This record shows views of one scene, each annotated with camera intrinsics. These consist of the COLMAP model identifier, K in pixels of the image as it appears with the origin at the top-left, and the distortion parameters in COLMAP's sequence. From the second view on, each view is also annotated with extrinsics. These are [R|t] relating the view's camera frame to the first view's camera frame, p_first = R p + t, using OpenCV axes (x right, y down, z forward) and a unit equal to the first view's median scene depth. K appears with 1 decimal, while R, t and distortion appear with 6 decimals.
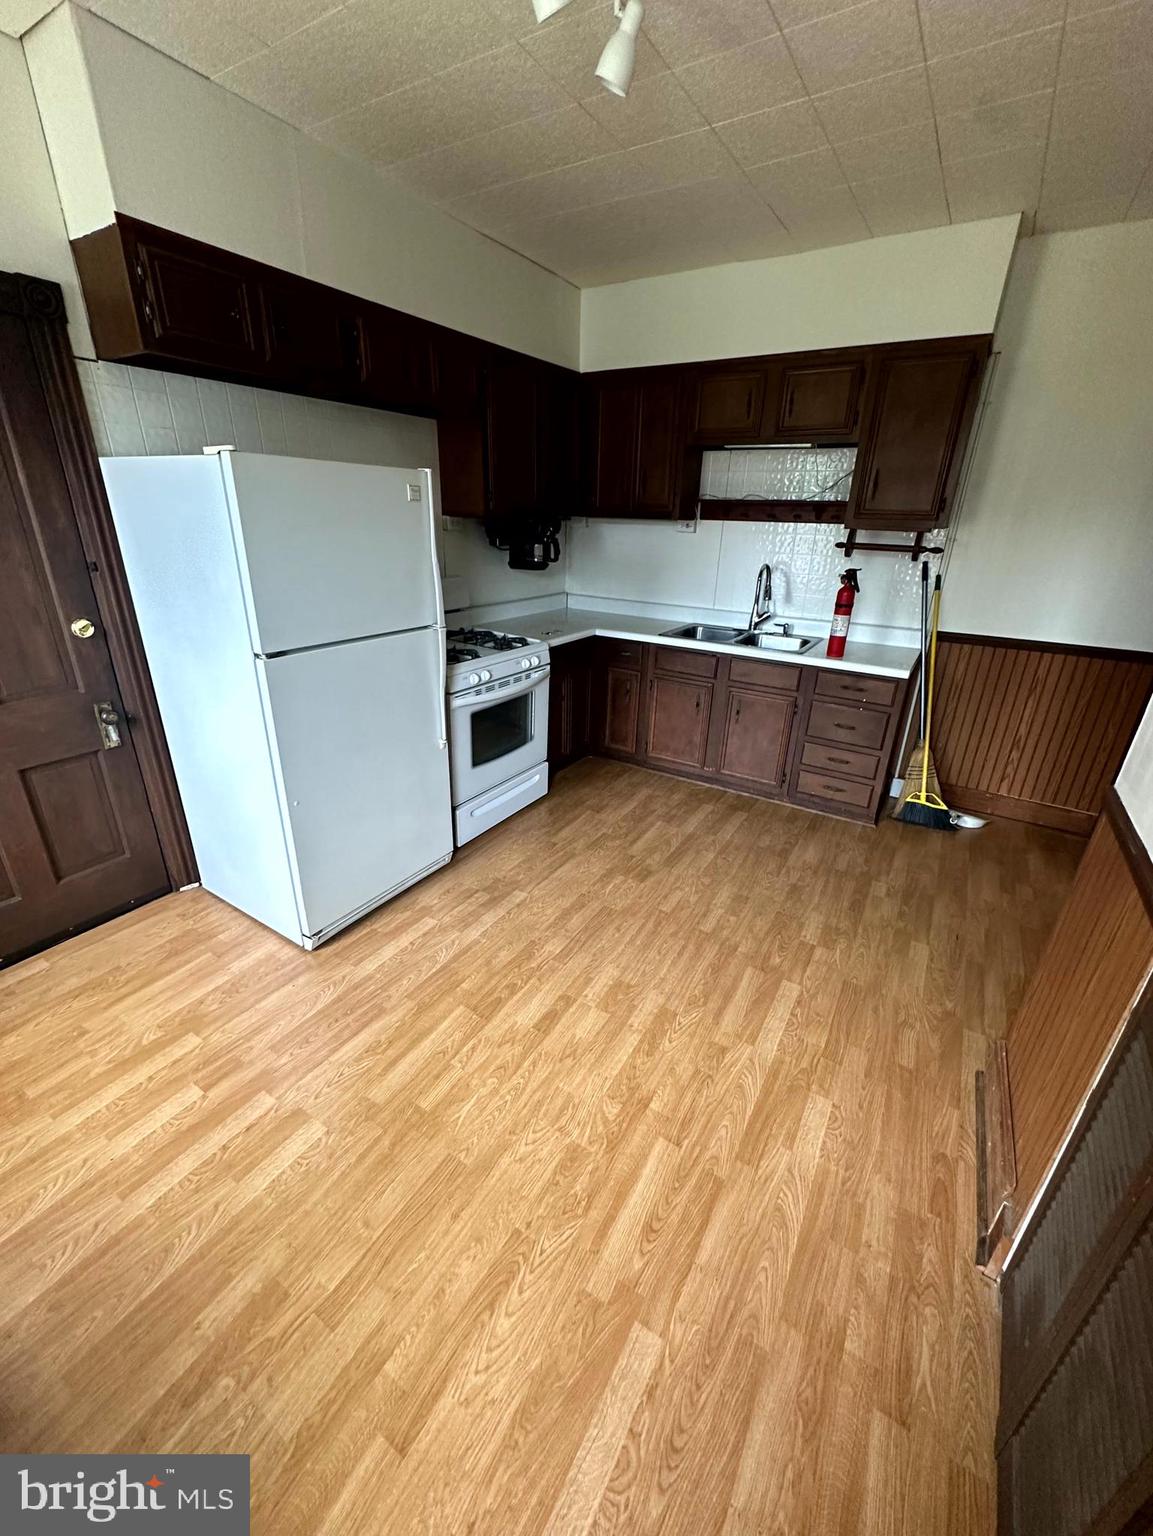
lens RADIAL K [[613.7, 0, 578.4], [0, 613.7, 763.8], [0, 0, 1]] dist [-0.004681, -0.000271]
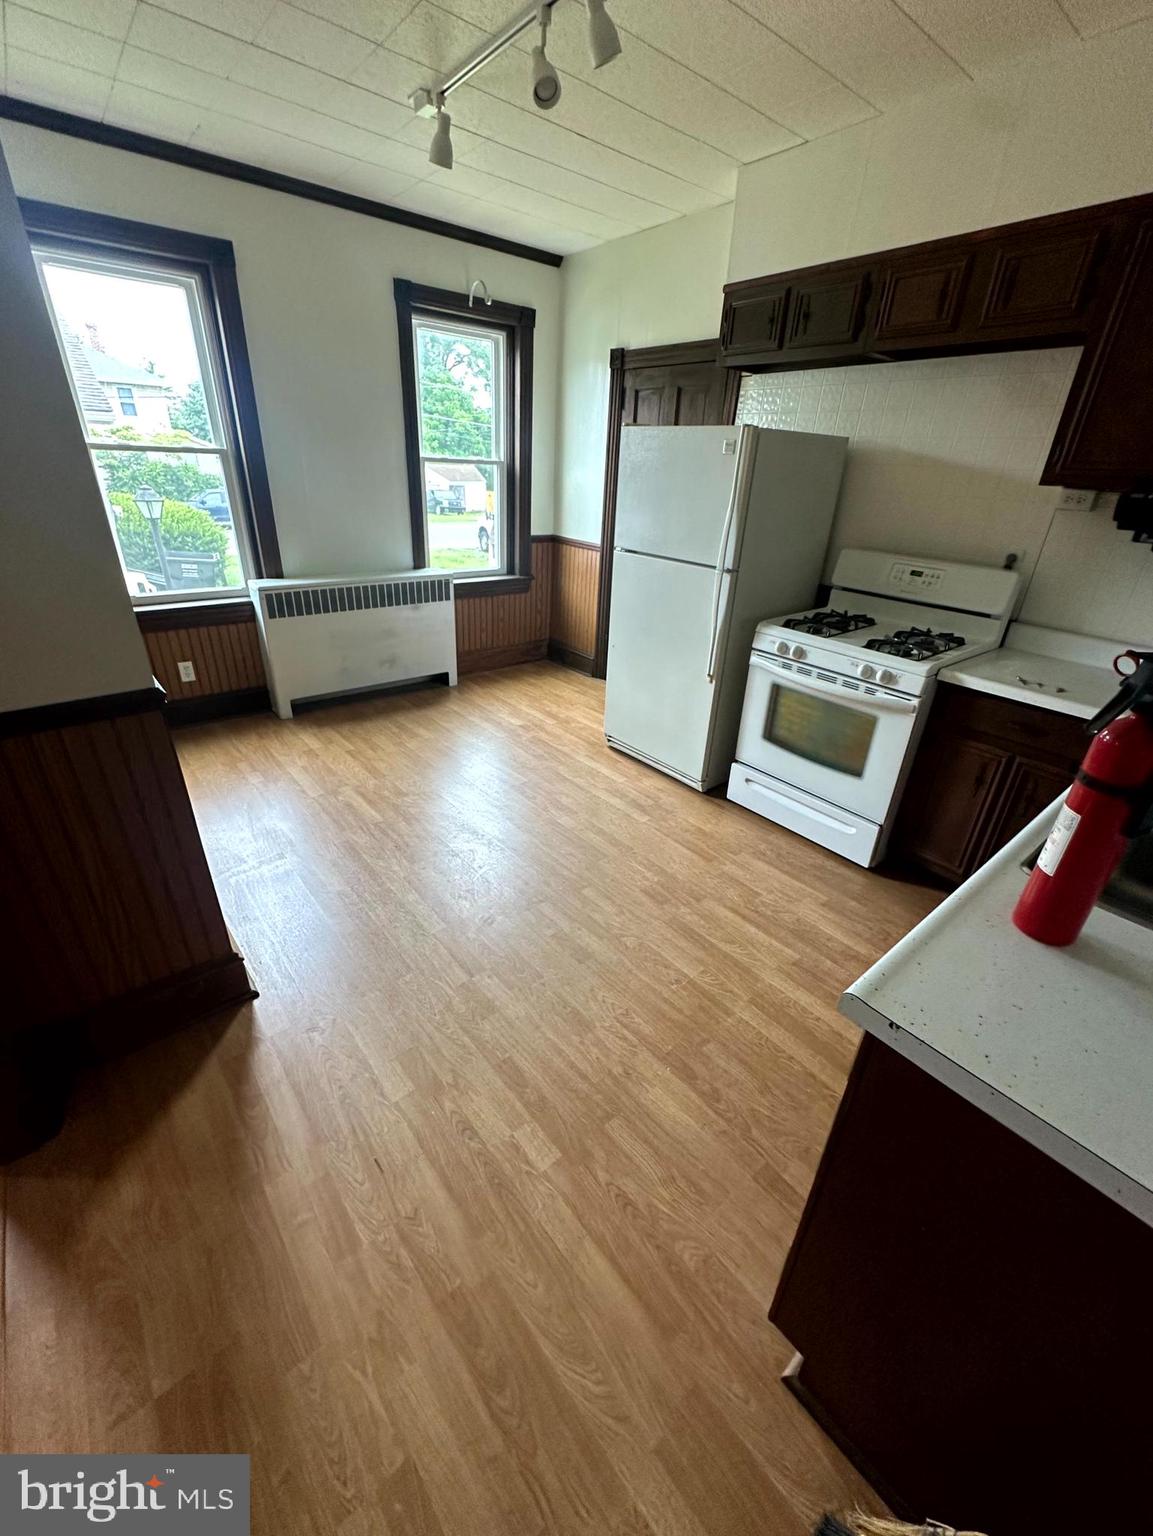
lens RADIAL K [[613.7, 0, 579.7], [0, 613.7, 769.1], [0, 0, 1]] dist [-0.004681, -0.000271]
pose [[-0.316204, 0.384476, -0.867291, 0.873118], [-0.413239, 0.767091, 0.490719, -0.351182], [0.853961, 0.513565, -0.083676, 0.969507]]
